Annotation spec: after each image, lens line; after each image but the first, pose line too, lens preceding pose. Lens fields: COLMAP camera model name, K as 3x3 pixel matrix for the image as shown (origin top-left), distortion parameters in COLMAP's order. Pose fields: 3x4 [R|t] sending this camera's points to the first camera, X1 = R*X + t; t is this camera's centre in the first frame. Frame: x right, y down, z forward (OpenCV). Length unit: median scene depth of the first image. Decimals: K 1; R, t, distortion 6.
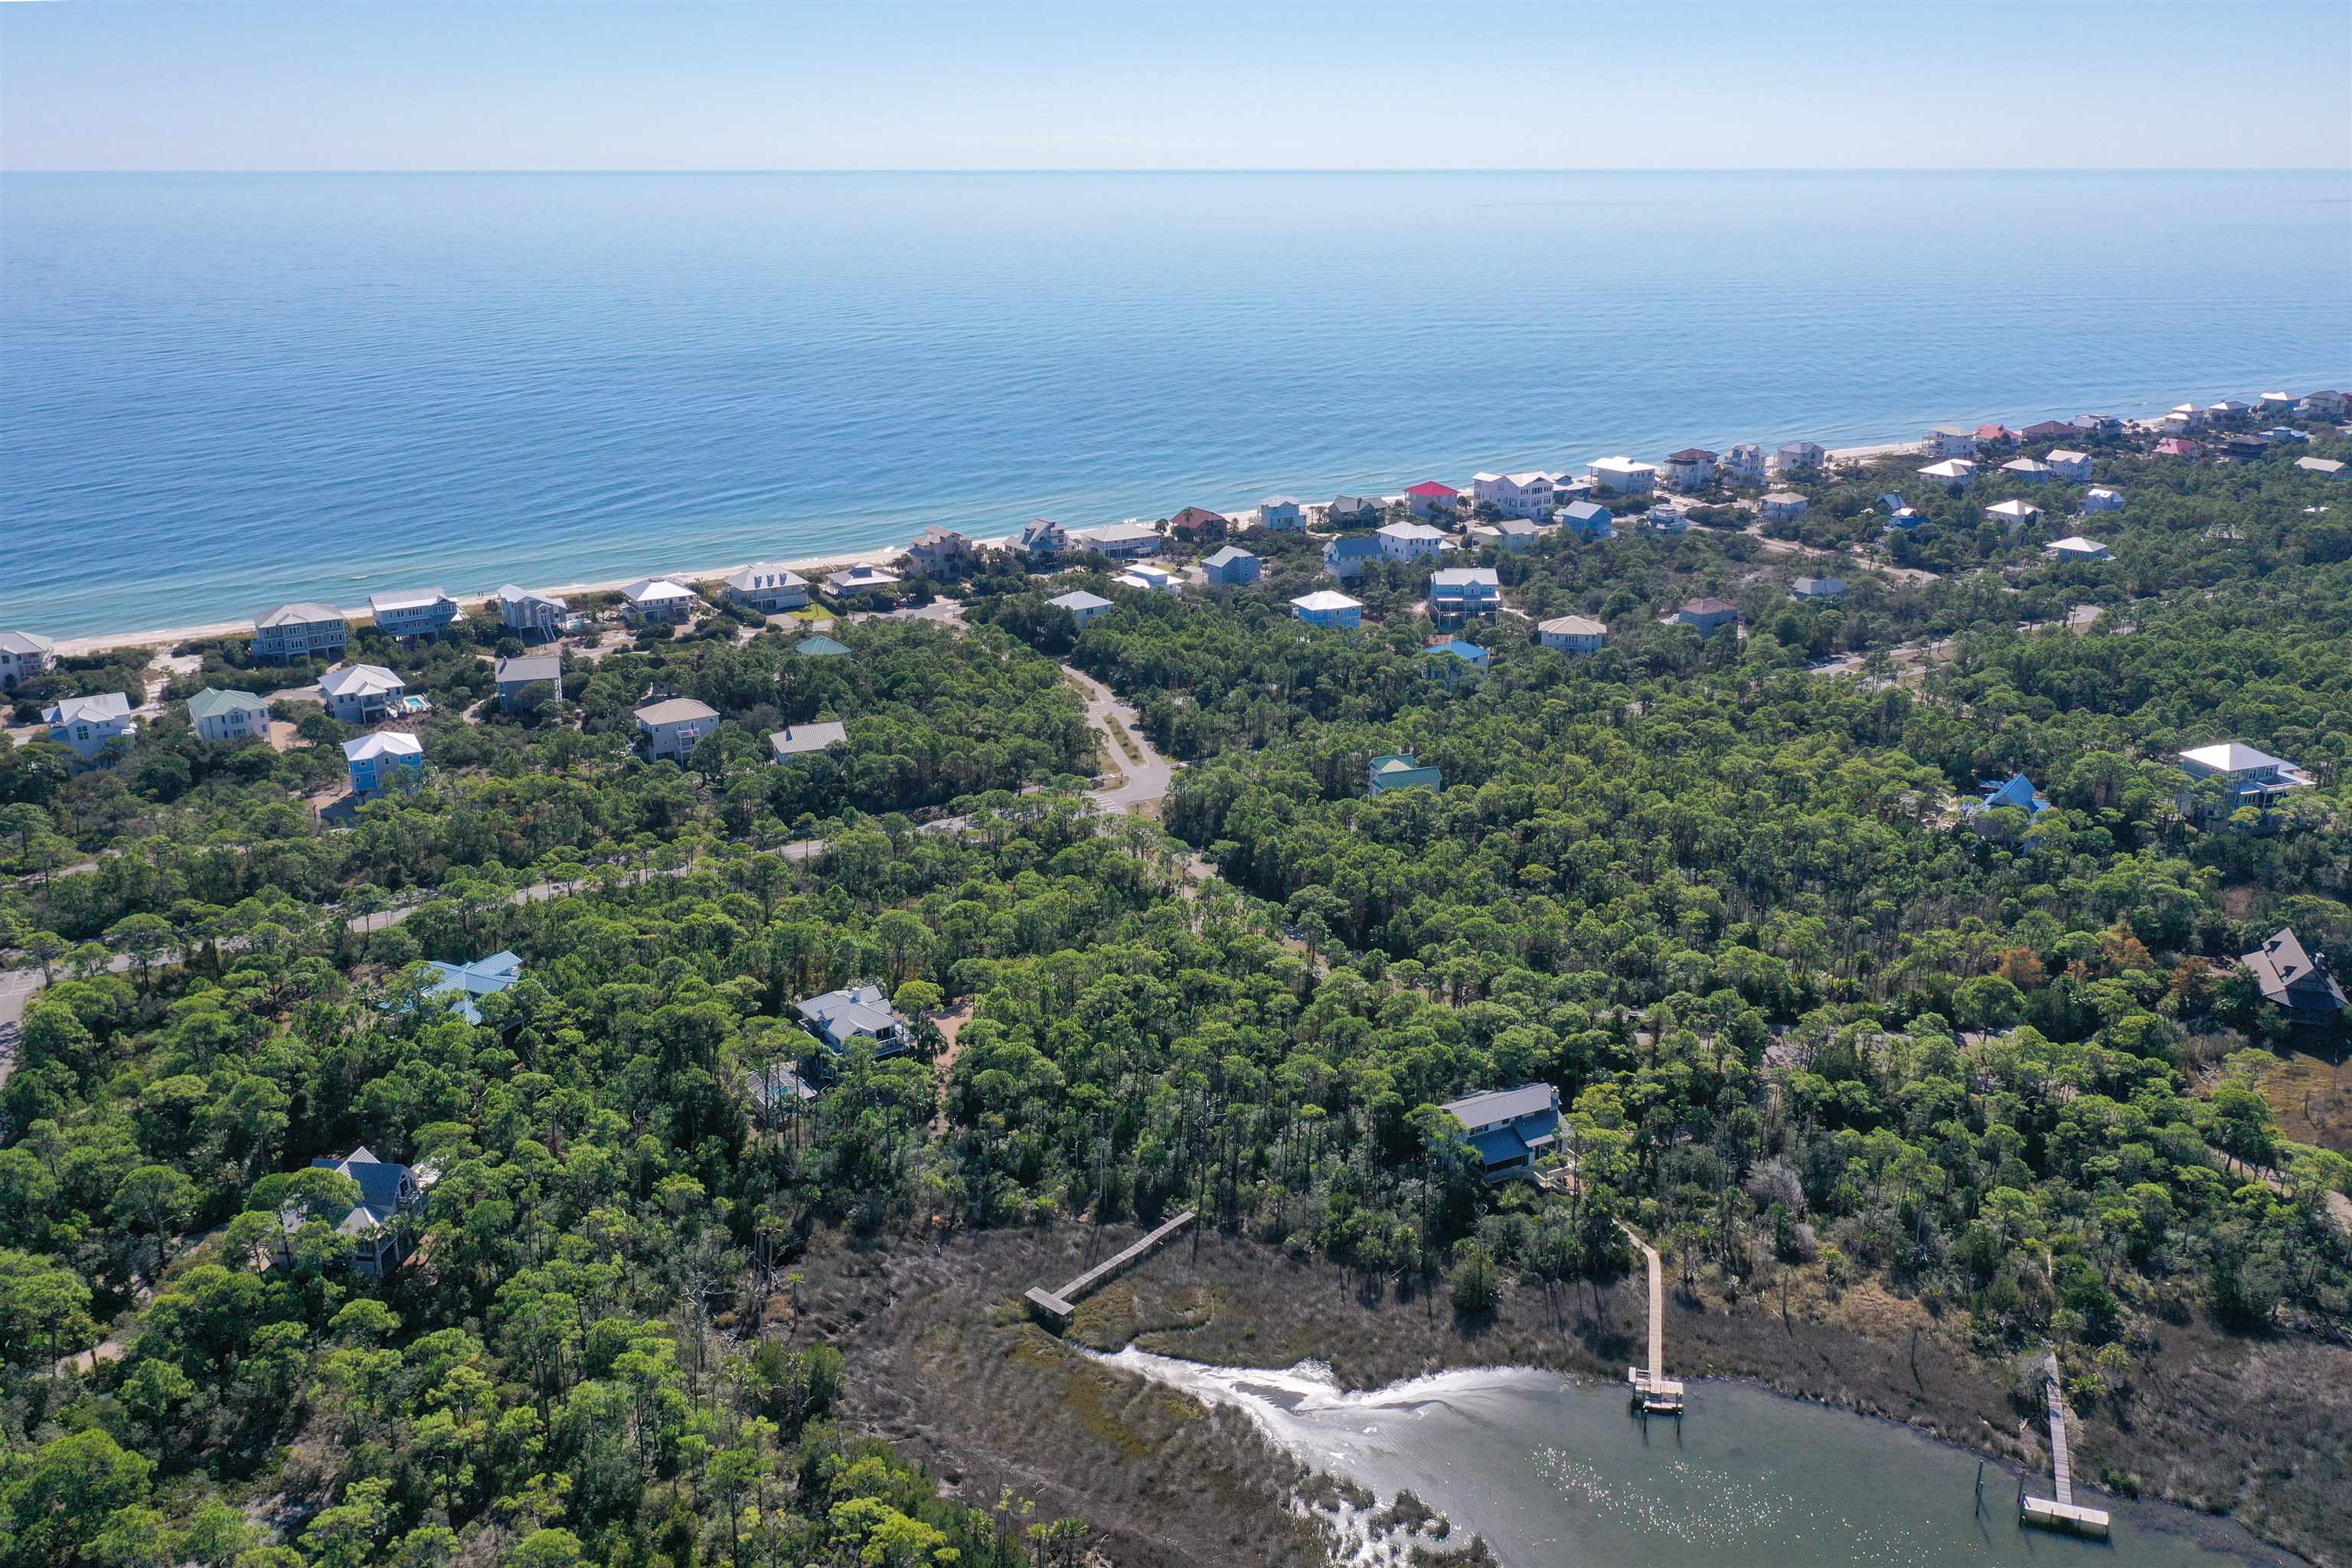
lens RADIAL K [[1887.9, 0, 1176.0], [0, 1887.9, 784.0], [0, 0, 1]] dist [-0.011378, -0.001751]
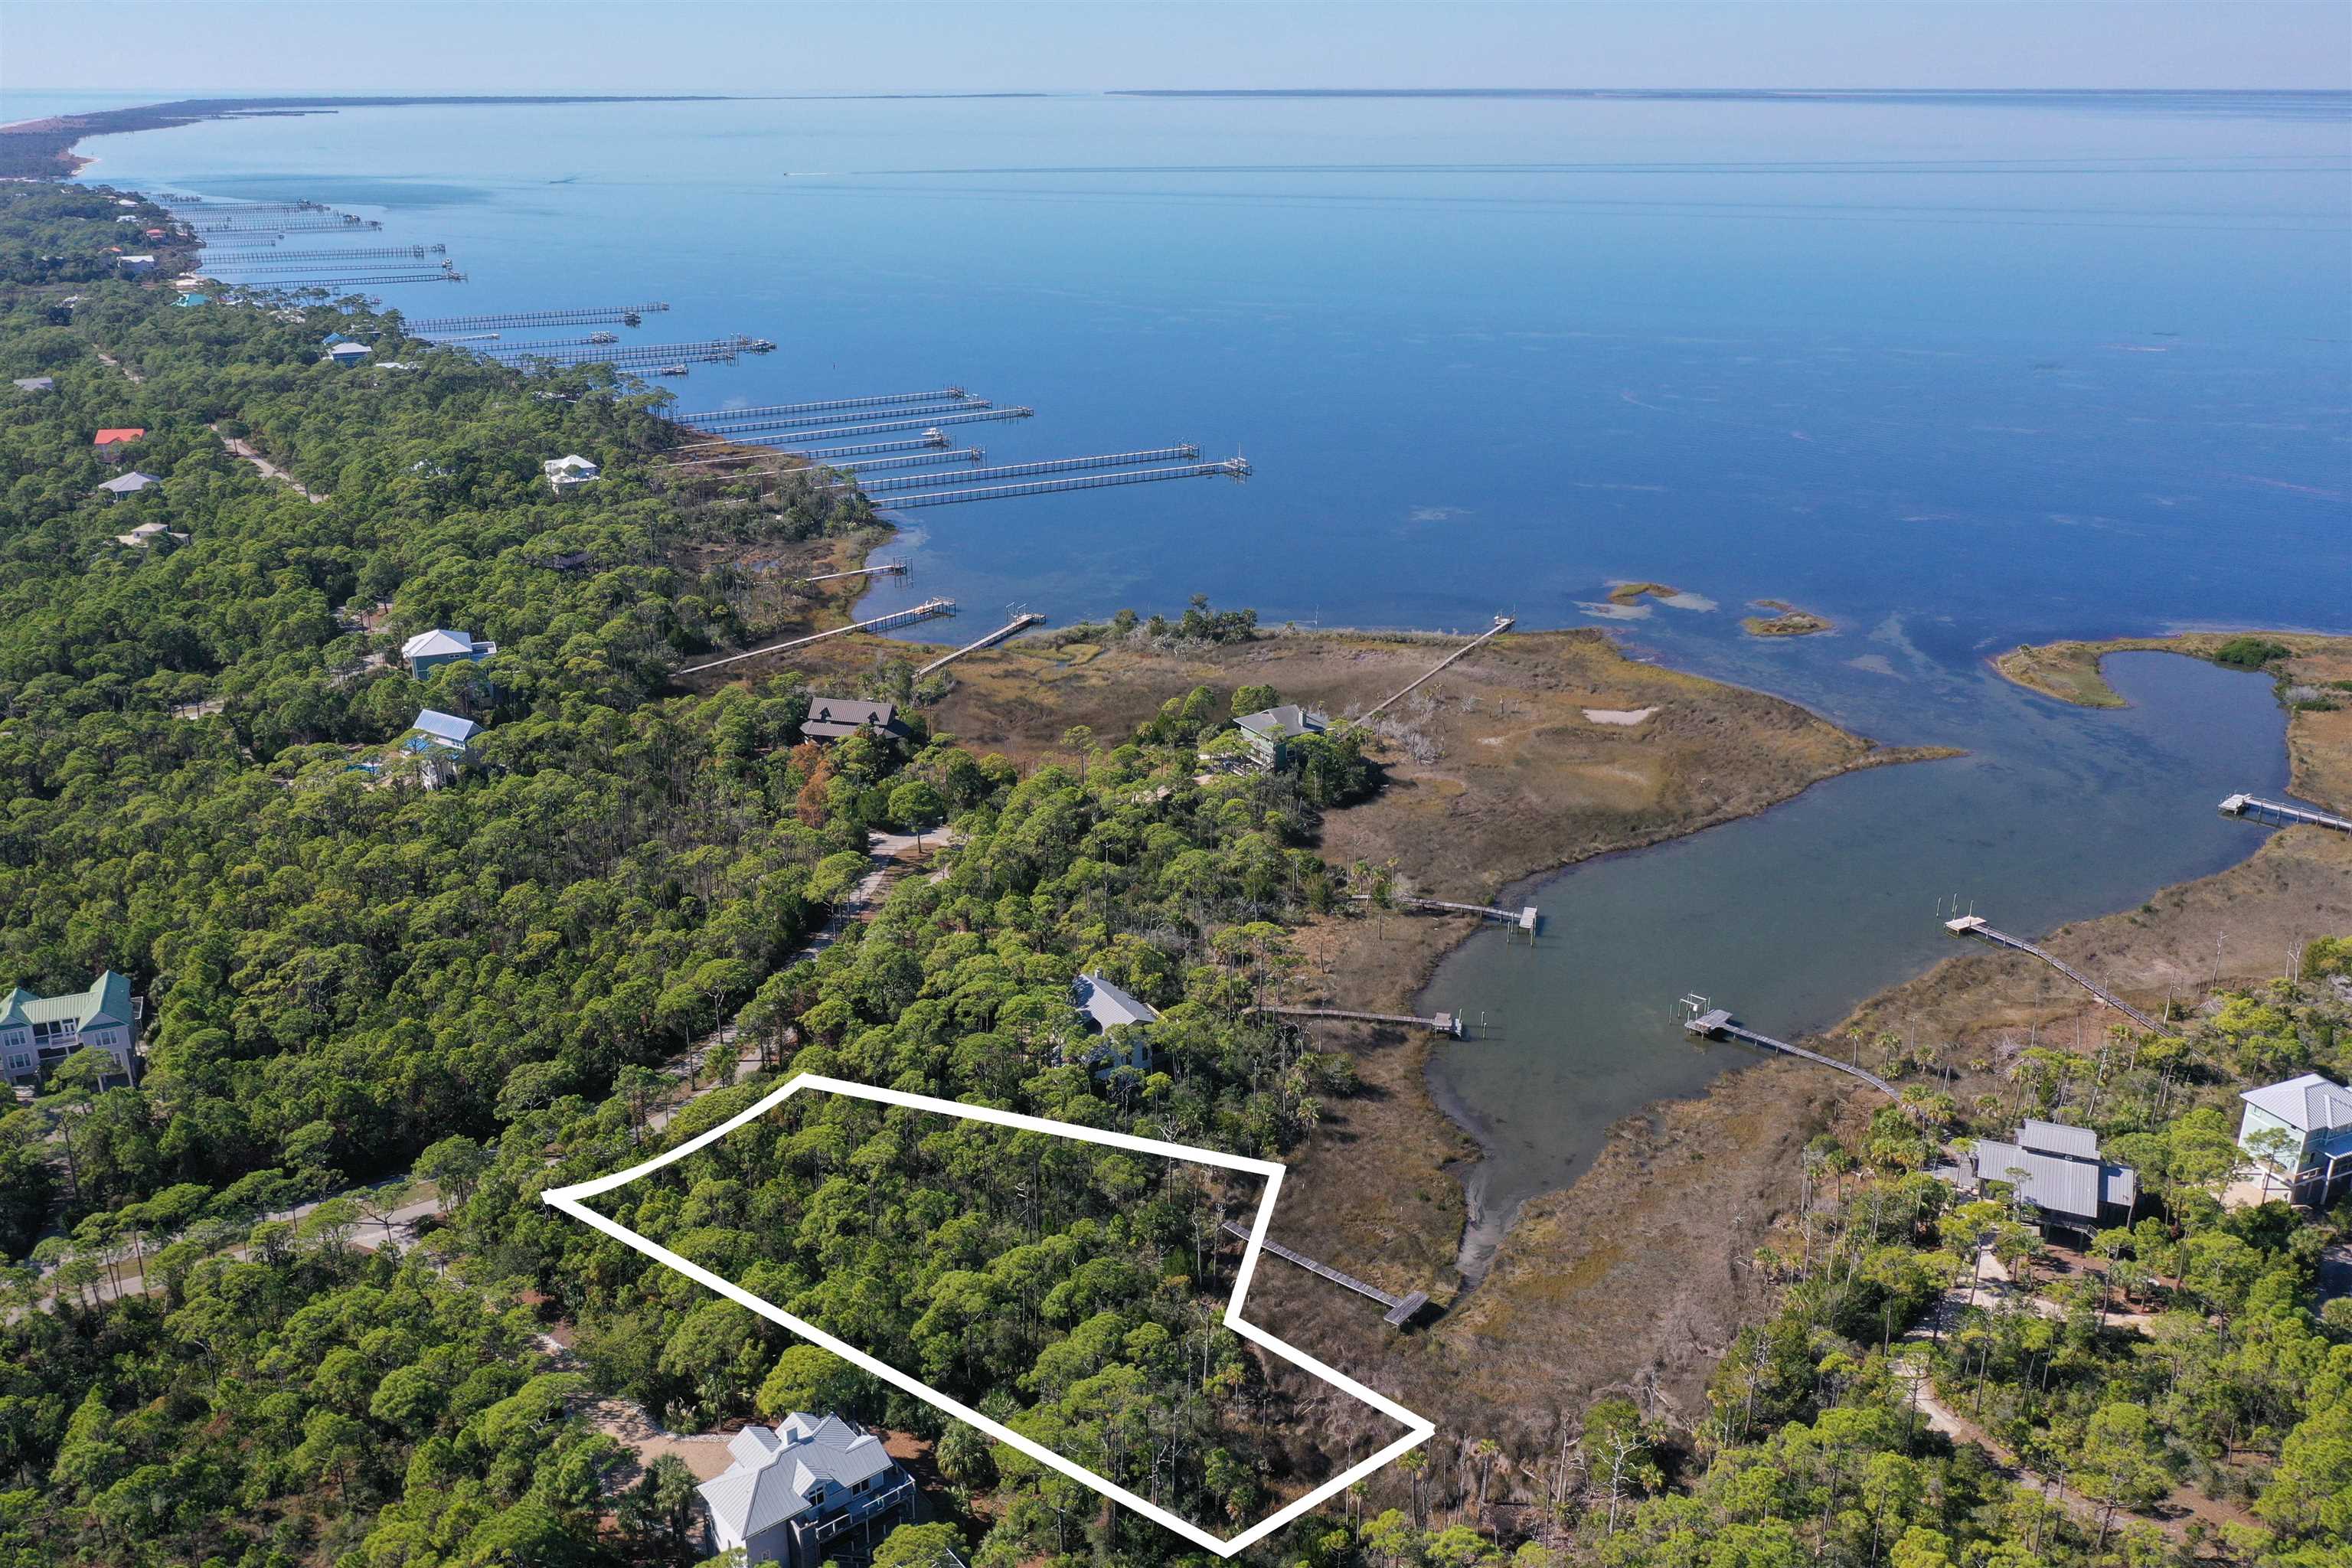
lens RADIAL K [[1888.9, 0, 1176.0], [0, 1888.9, 784.0], [0, 0, 1]] dist [-0.008054, 0.010446]
pose [[-0.070273, -0.340746, 0.937525, -0.762173], [0.305287, 0.887406, 0.345413, -0.286079], [-0.949664, 0.310488, 0.041665, 0.895649]]
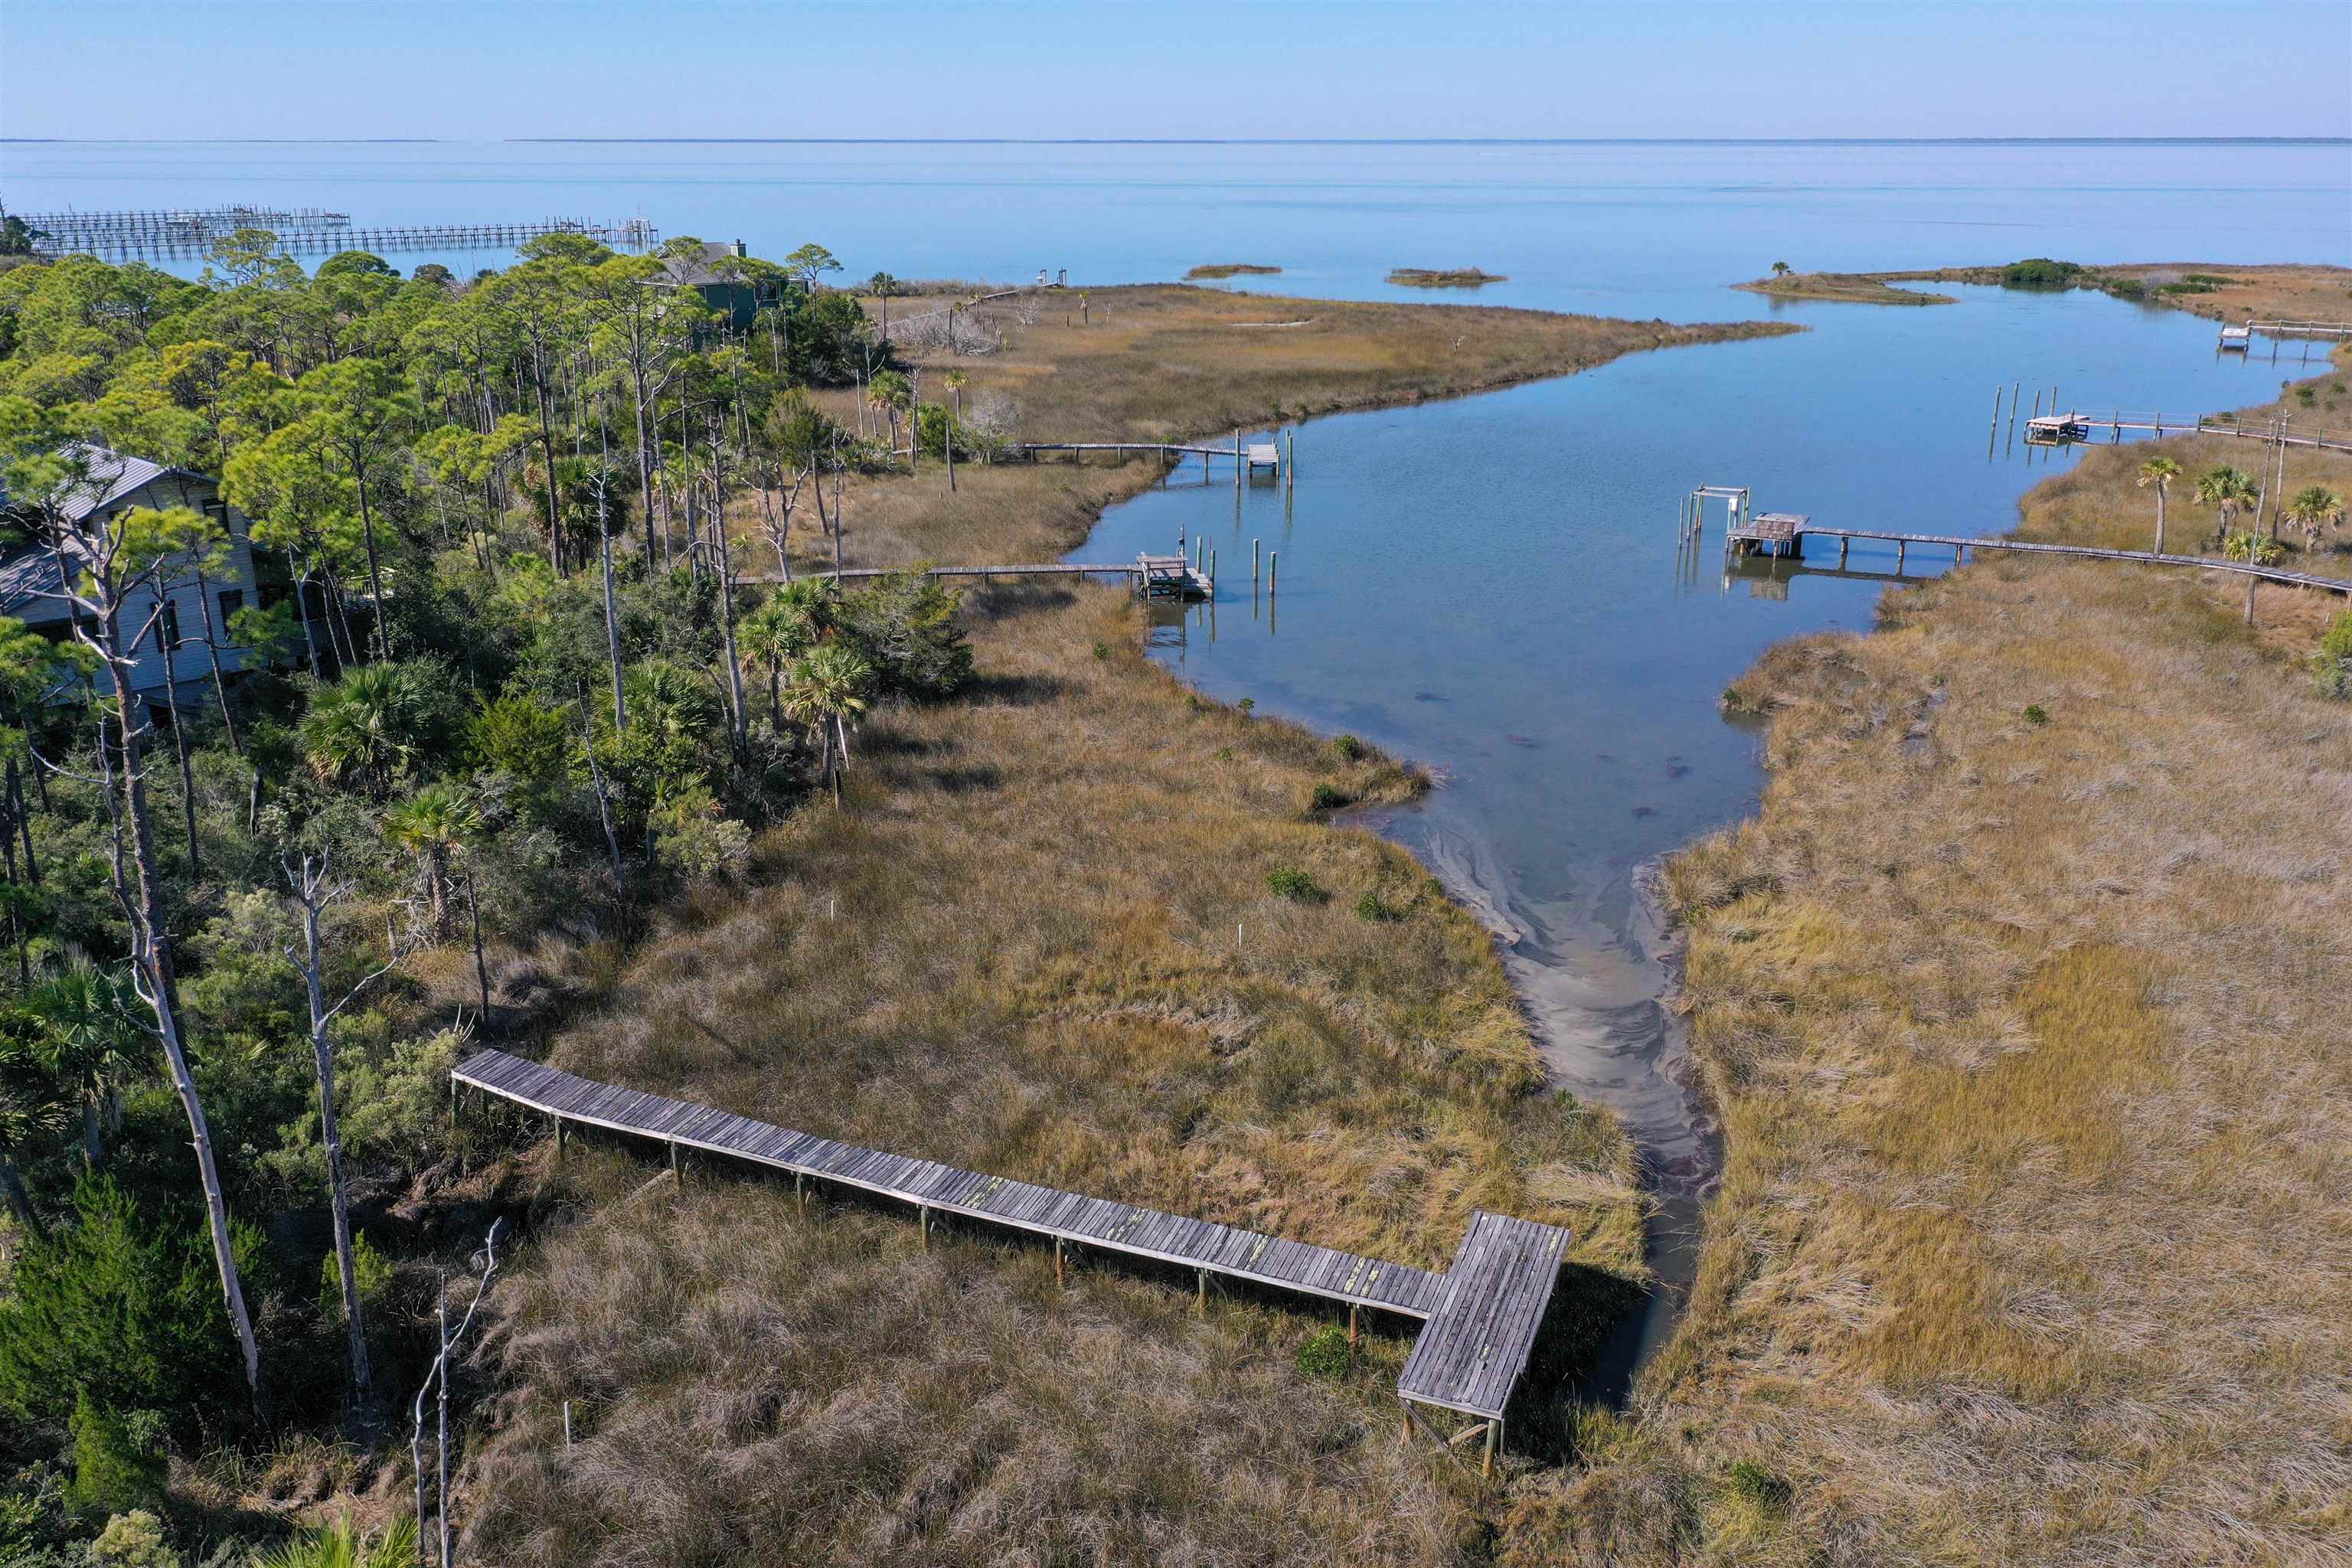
lens RADIAL K [[1863.4, 0, 1176.0], [0, 1863.4, 784.0], [0, 0, 1]] dist [-0.005008, 0.001637]
pose [[-0.356642, -0.295620, 0.886236, -0.163010], [0.285695, 0.868662, 0.404728, 0.144744], [-0.889486, 0.397536, -0.225344, 0.944938]]
